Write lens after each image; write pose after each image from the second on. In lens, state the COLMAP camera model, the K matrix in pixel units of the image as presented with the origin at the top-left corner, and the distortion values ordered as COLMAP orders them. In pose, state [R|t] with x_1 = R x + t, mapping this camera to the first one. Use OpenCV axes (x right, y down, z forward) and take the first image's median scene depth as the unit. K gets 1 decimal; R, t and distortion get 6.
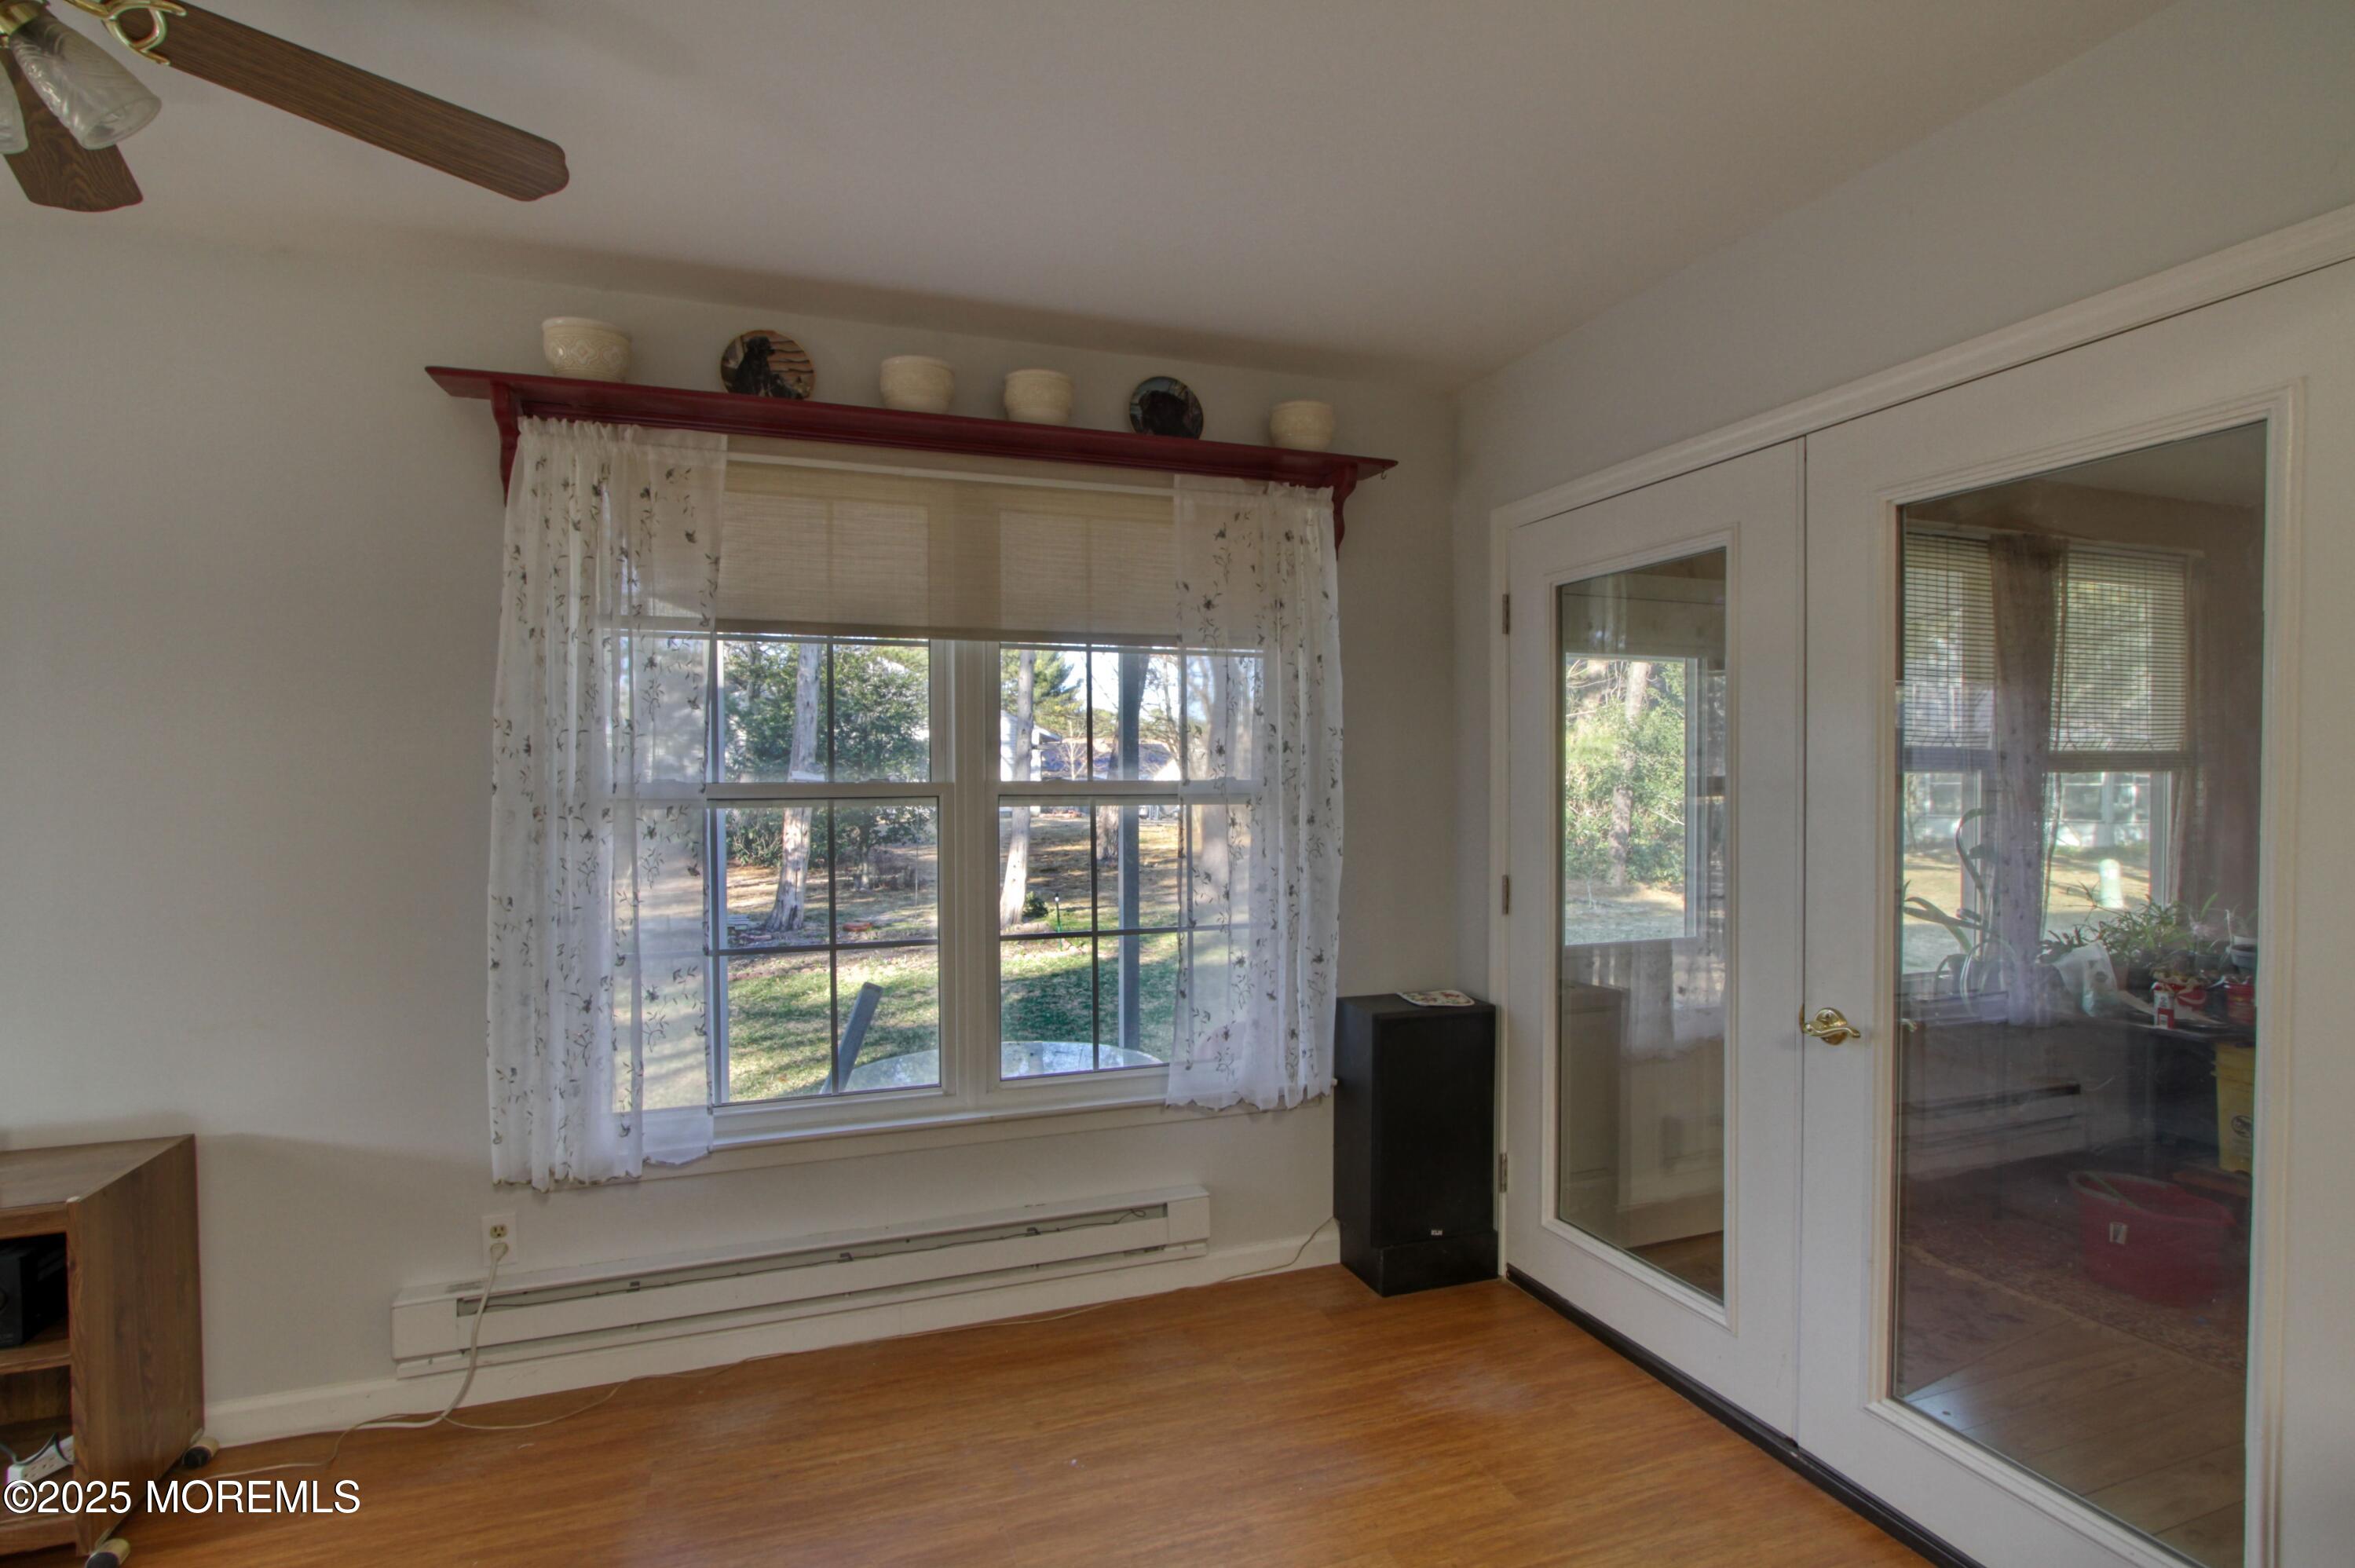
lens RADIAL K [[1151.4, 0, 1189.0], [0, 1151.4, 795.5], [0, 0, 1]] dist [-0.010312, 0.002129]
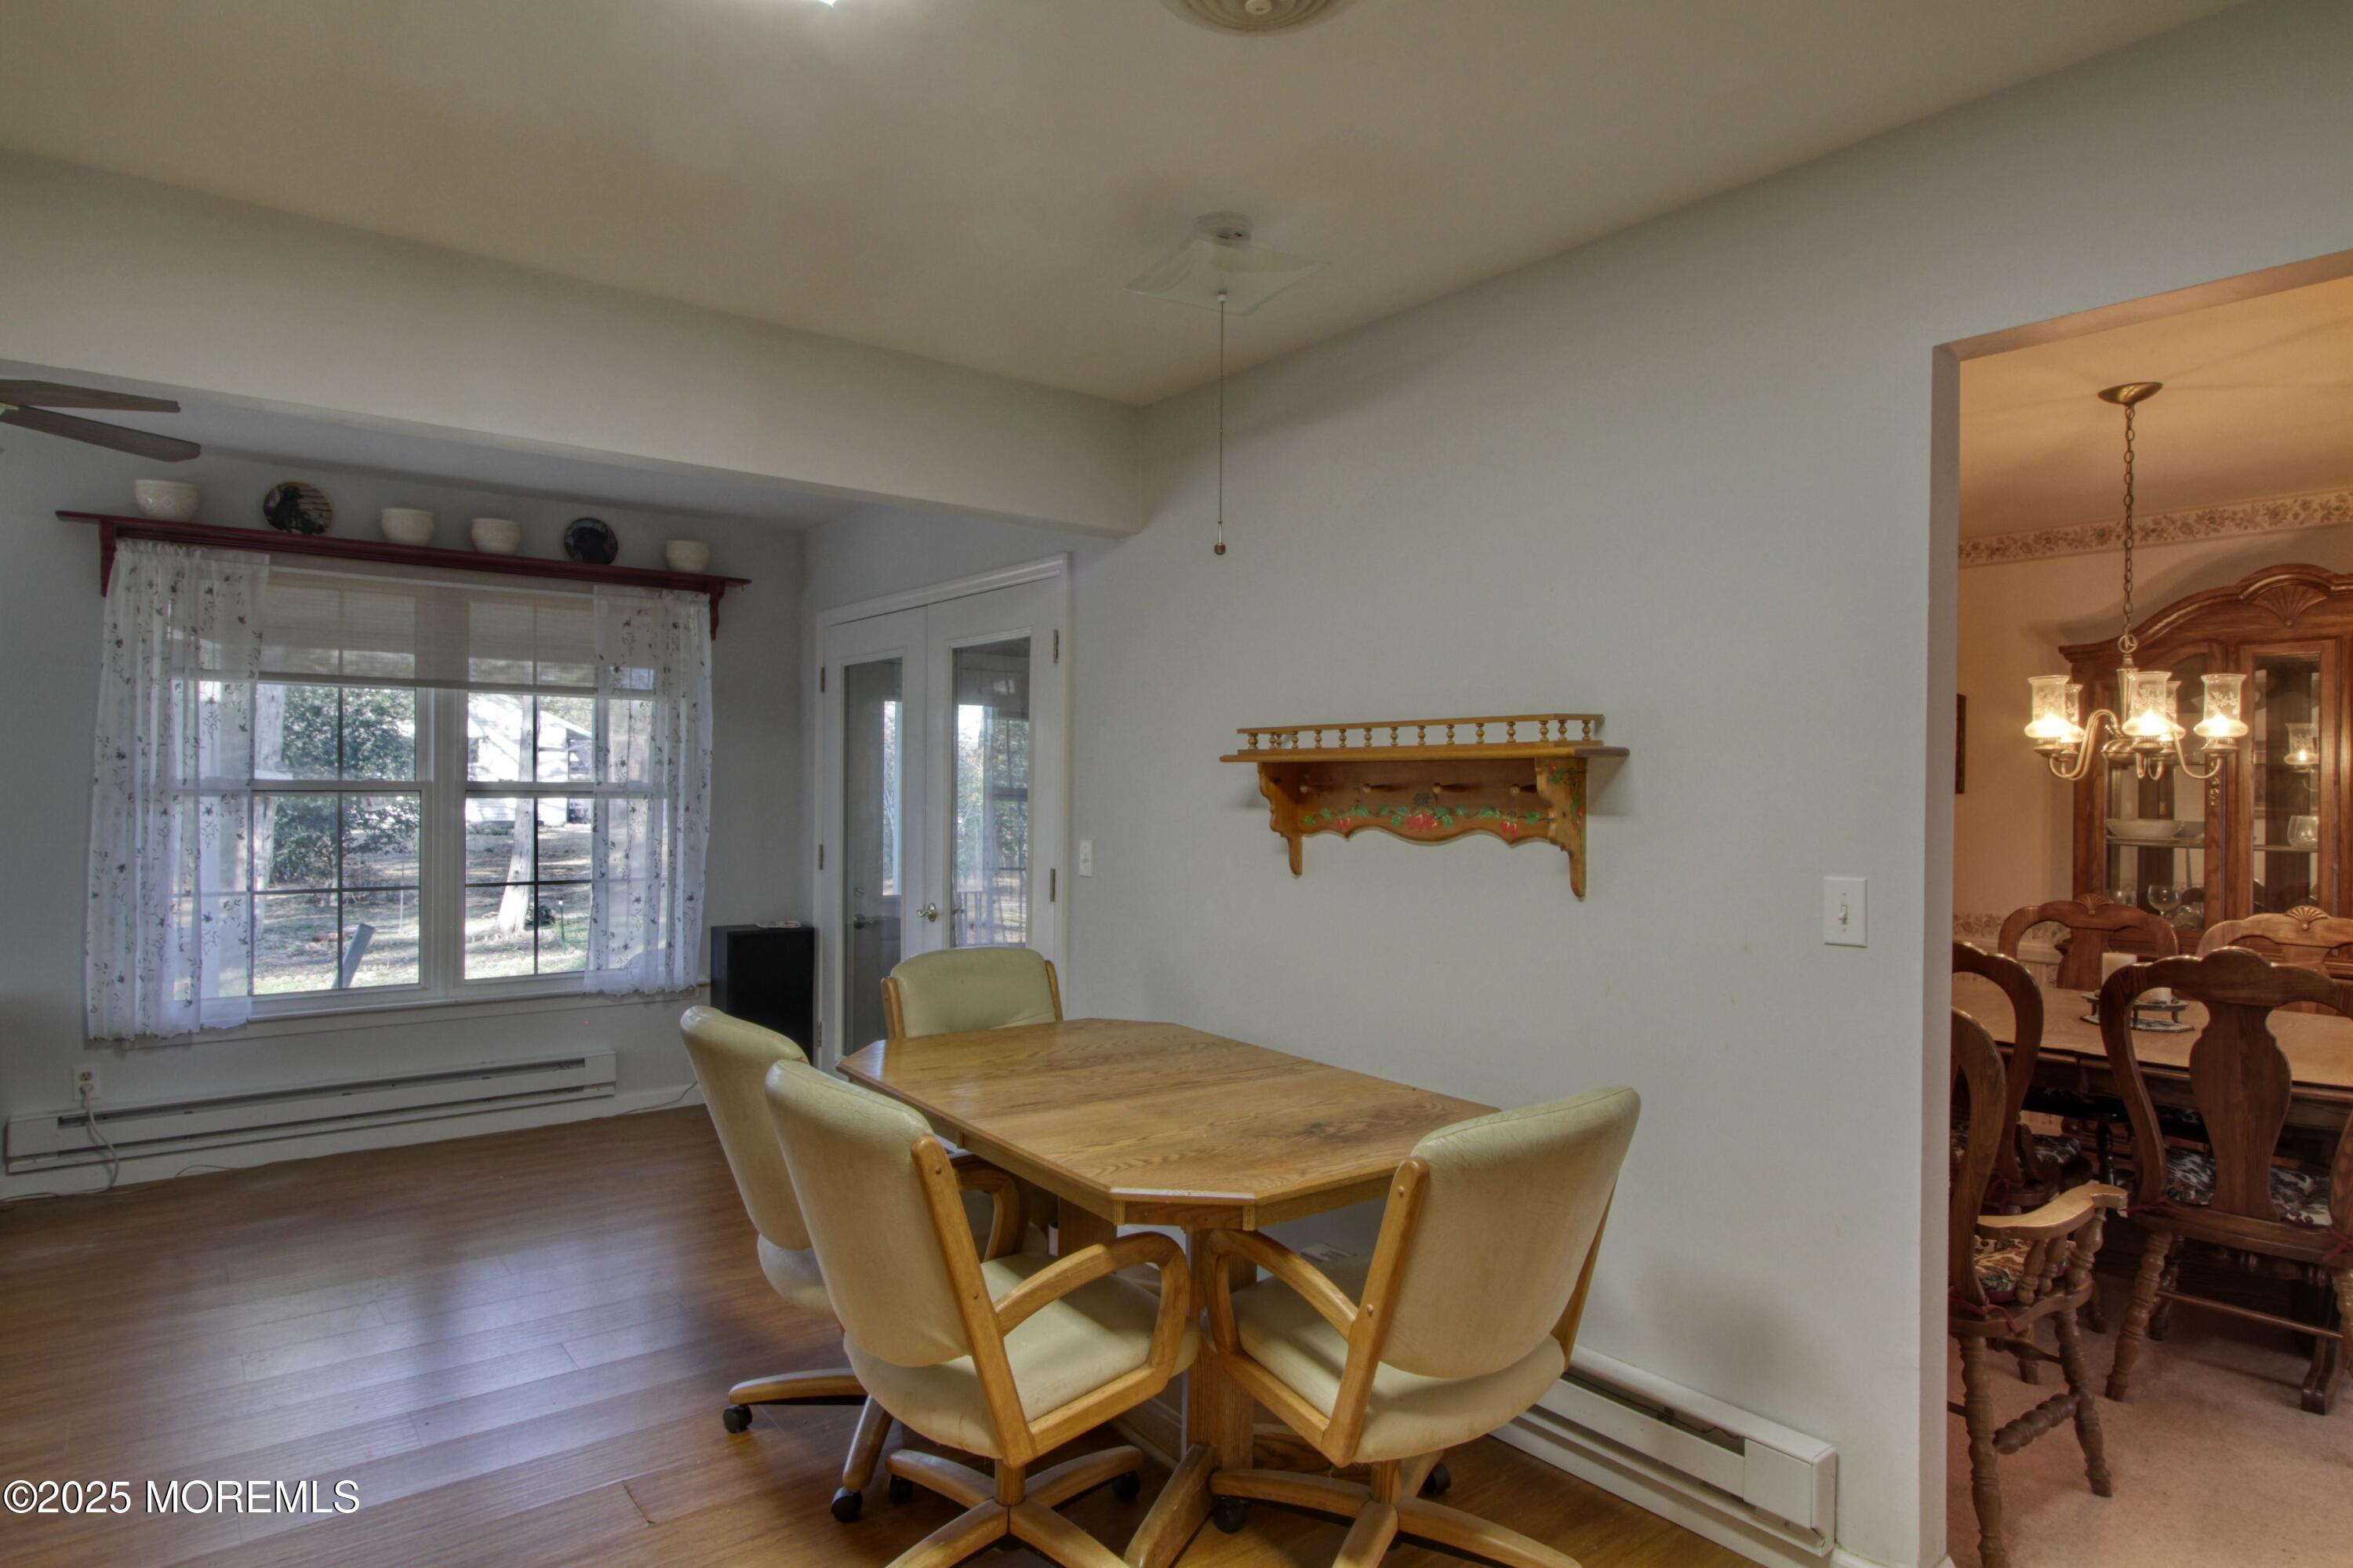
lens RADIAL K [[1287.1, 0, 1155.9], [0, 1287.1, 794.8], [0, 0, 1]] dist [-0.021719, 0.017979]
pose [[0.955323, 0.010535, 0.295377, 0.223513], [-0.007686, 0.999912, -0.010803, 0.018151], [-0.295465, 0.008050, 0.955320, -0.956461]]
